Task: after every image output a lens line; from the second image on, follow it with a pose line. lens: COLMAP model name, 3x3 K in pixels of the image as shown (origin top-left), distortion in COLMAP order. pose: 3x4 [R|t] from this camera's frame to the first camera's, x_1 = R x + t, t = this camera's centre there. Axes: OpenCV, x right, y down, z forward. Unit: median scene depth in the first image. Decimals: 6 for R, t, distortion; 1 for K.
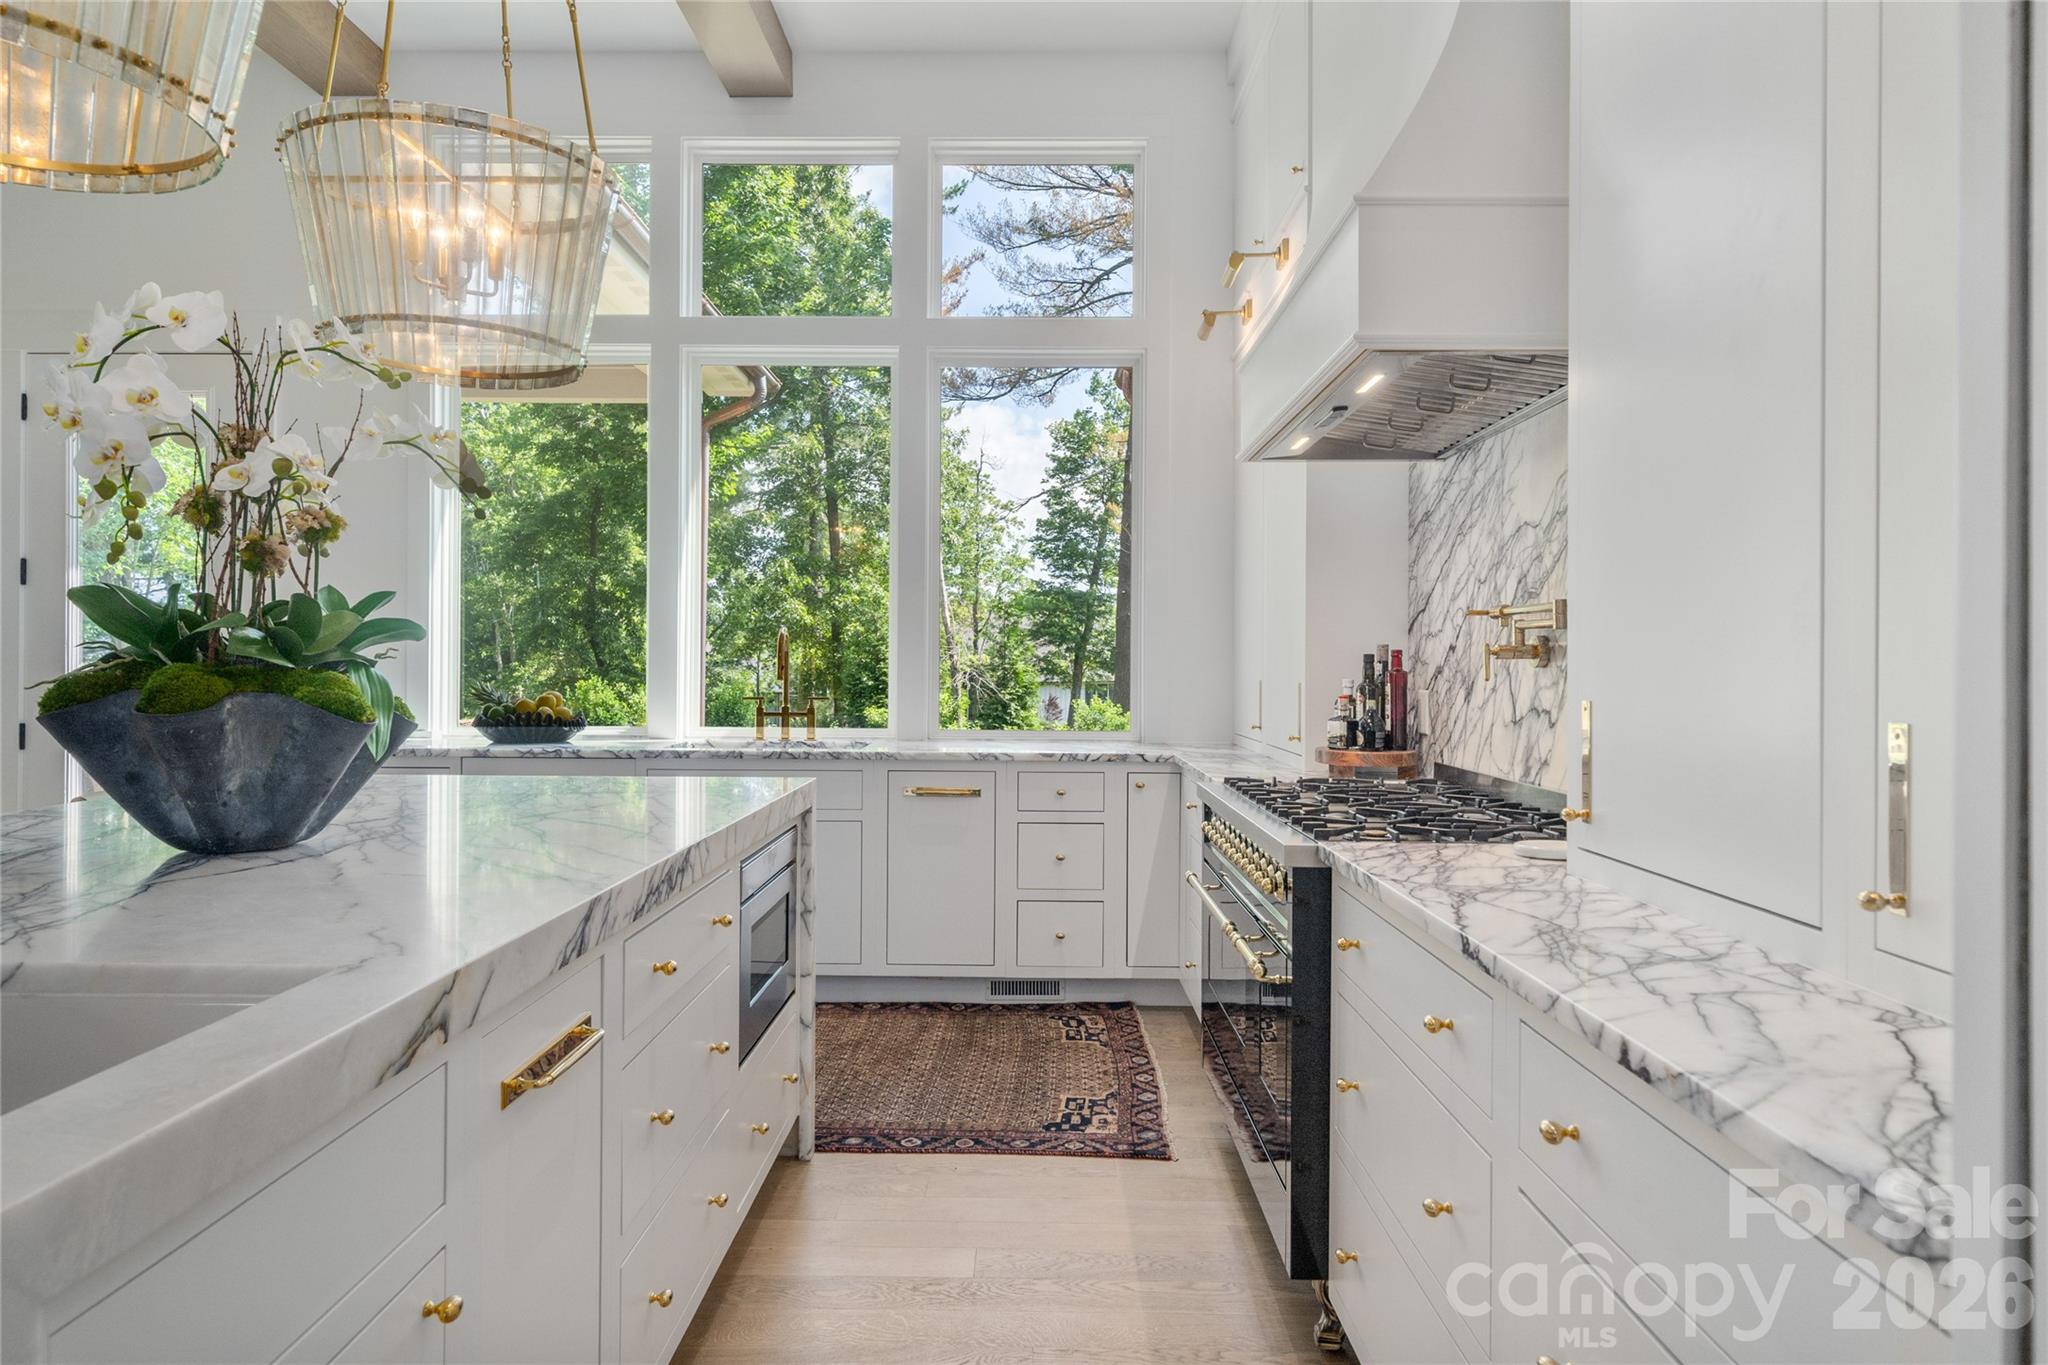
lens RADIAL K [[1298.7, 0, 1020.4], [0, 1298.7, 674.6], [0, 0, 1]] dist [-0.000559, -0.000058]
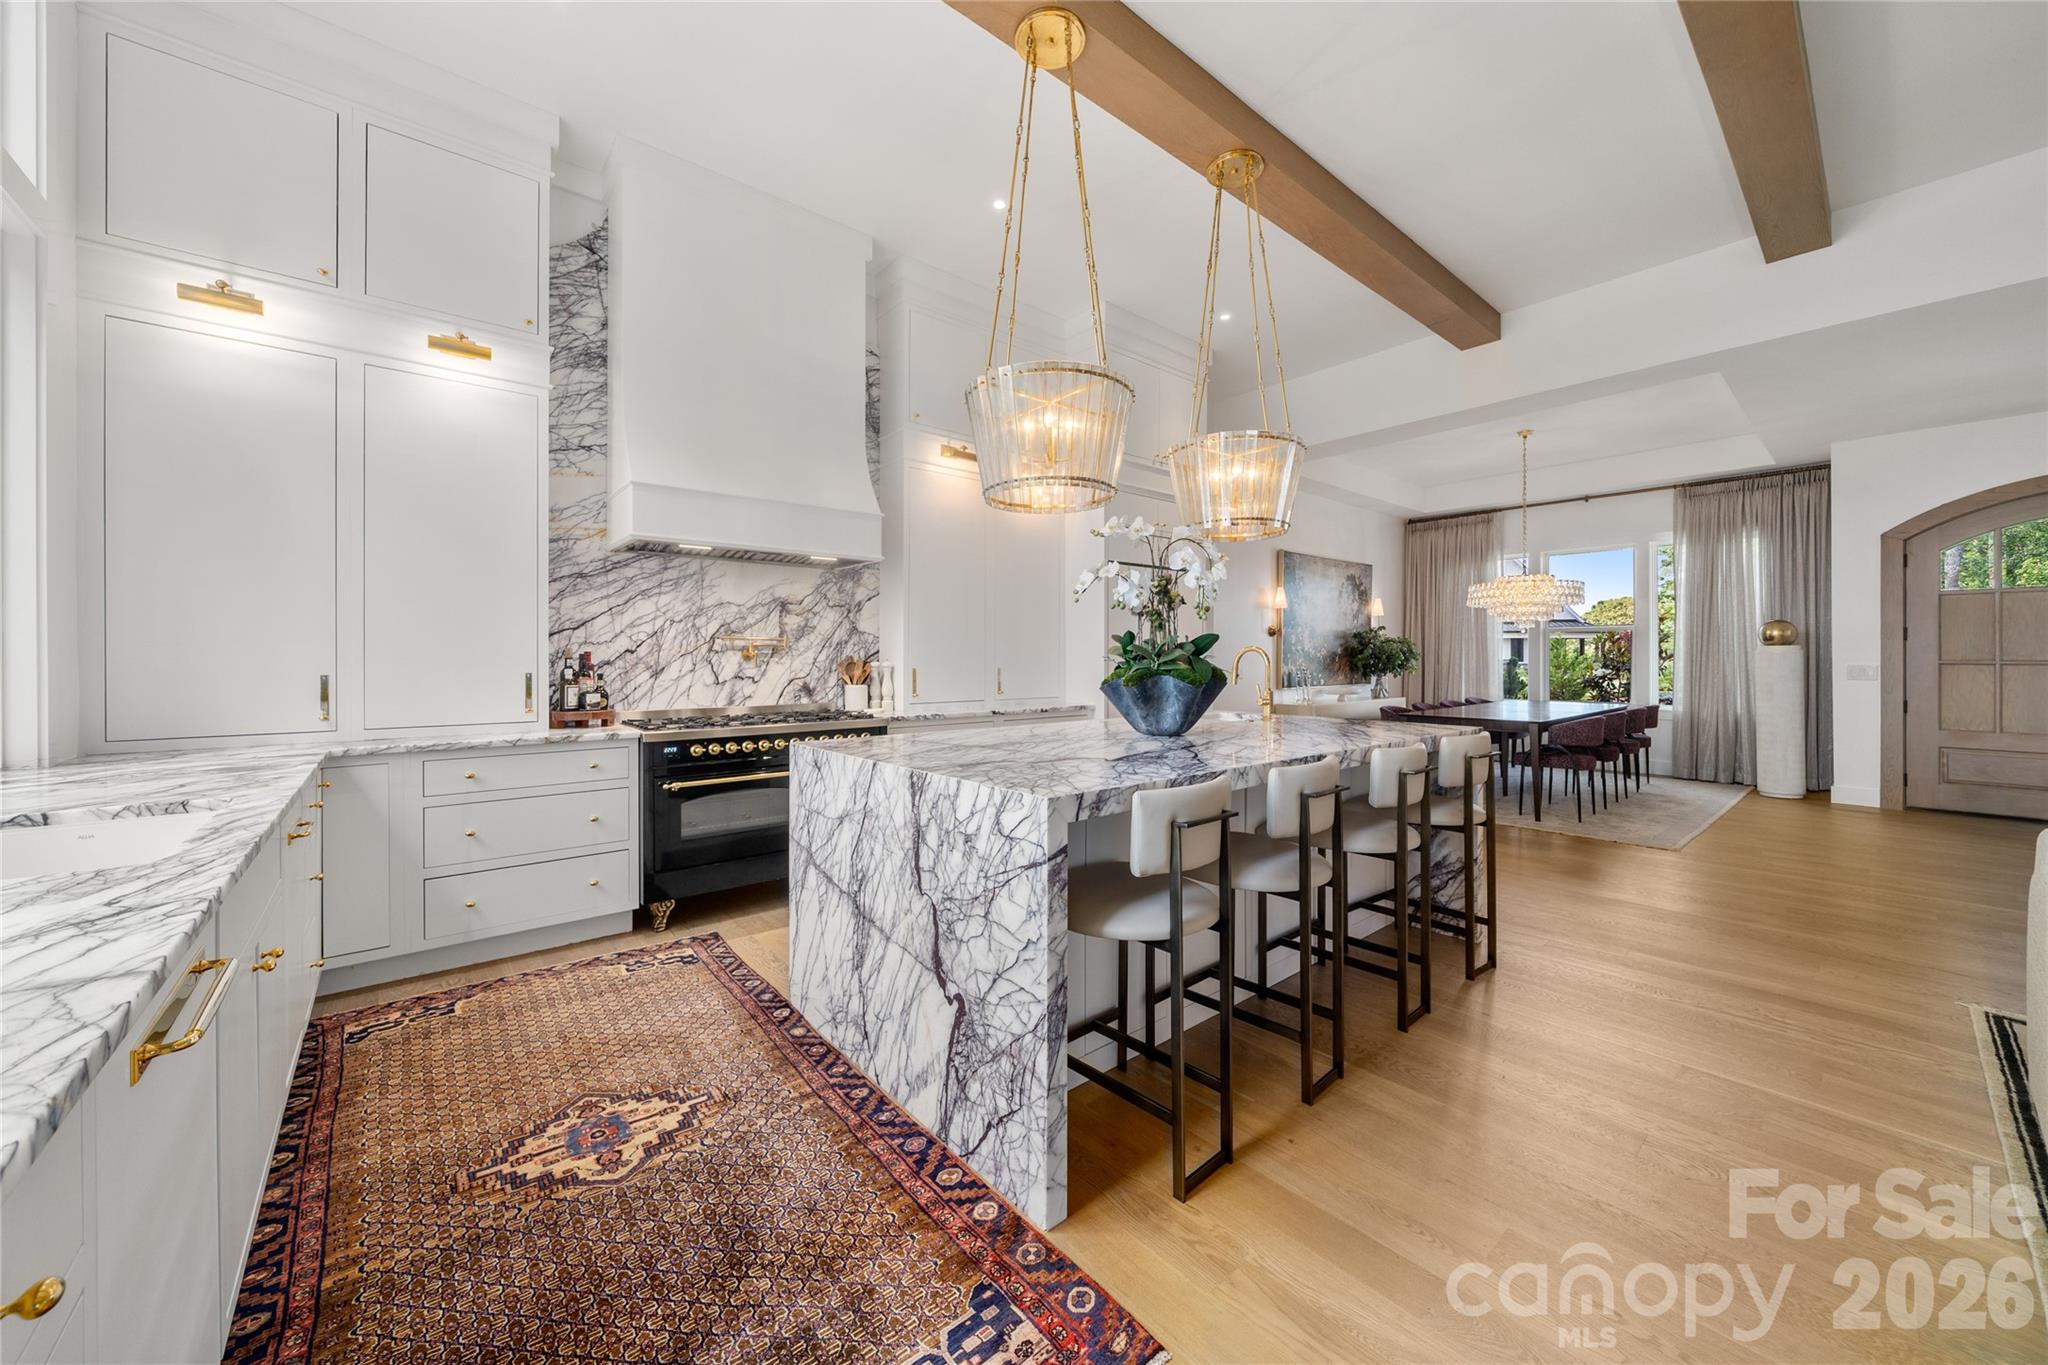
lens RADIAL K [[774.7, 0, 1020.4], [0, 774.7, 660.1], [0, 0, 1]] dist [0.001282, 0.000248]
pose [[-0.668066, -0.005640, 0.744081, -0.740180], [0.001452, 0.999959, 0.008884, -0.014547], [-0.744101, 0.007016, -0.668031, 1.062586]]
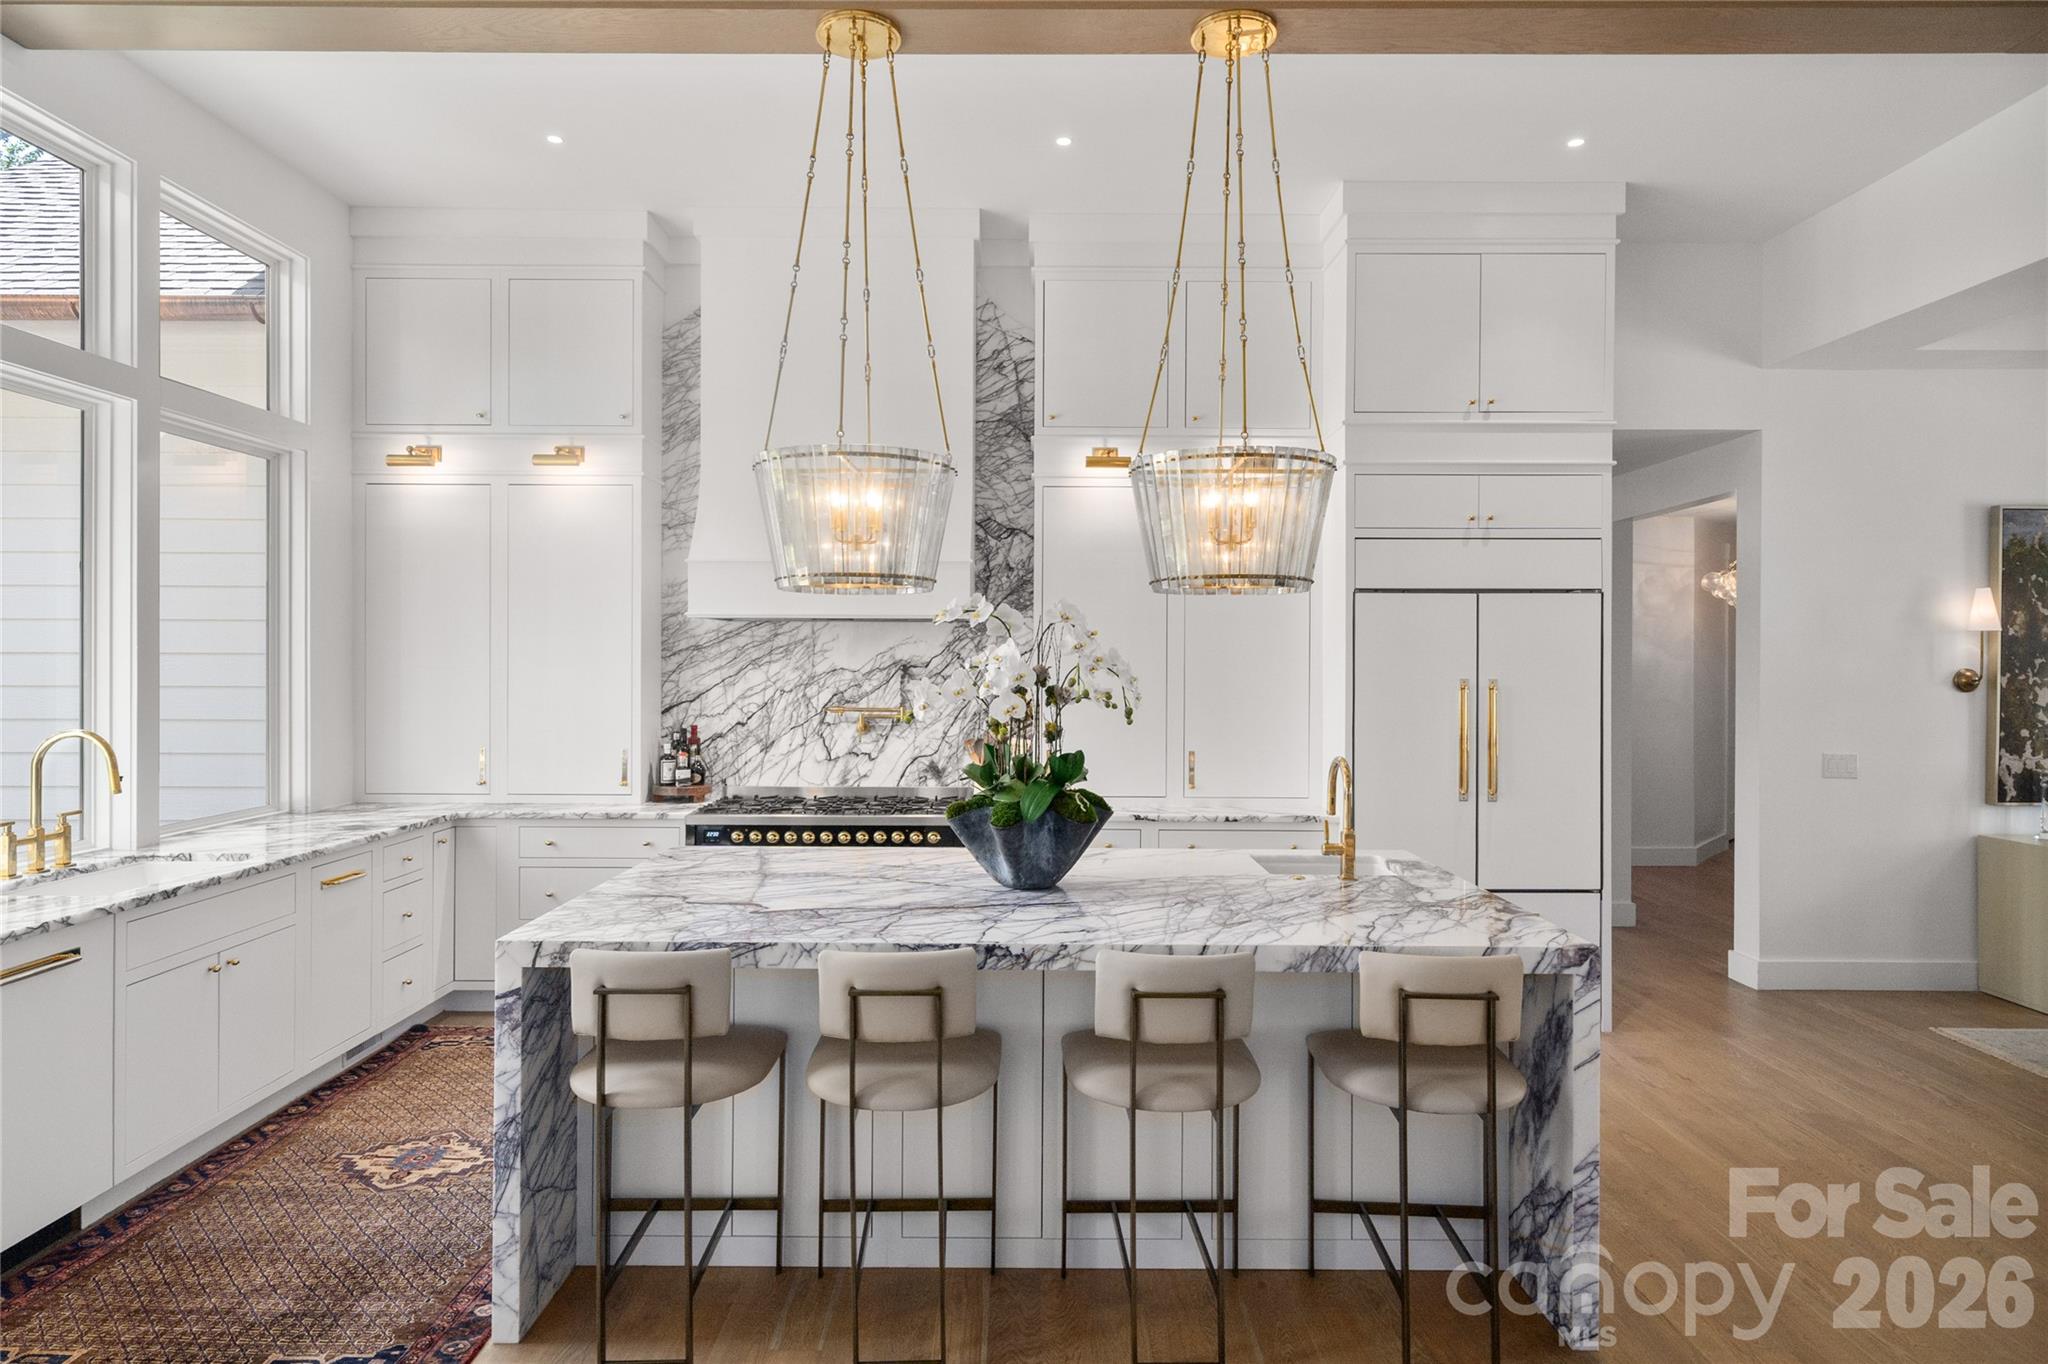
lens RADIAL K [[1221.8, 0, 994.2], [0, 1221.8, 653.4], [0, 0, 1]] dist [0.008658, 0.000521]
pose [[0.001229, -0.003868, 0.999992, -1.136385], [0.003841, 0.999985, 0.003863, -0.101757], [-0.999992, 0.003836, 0.001244, 0.503361]]
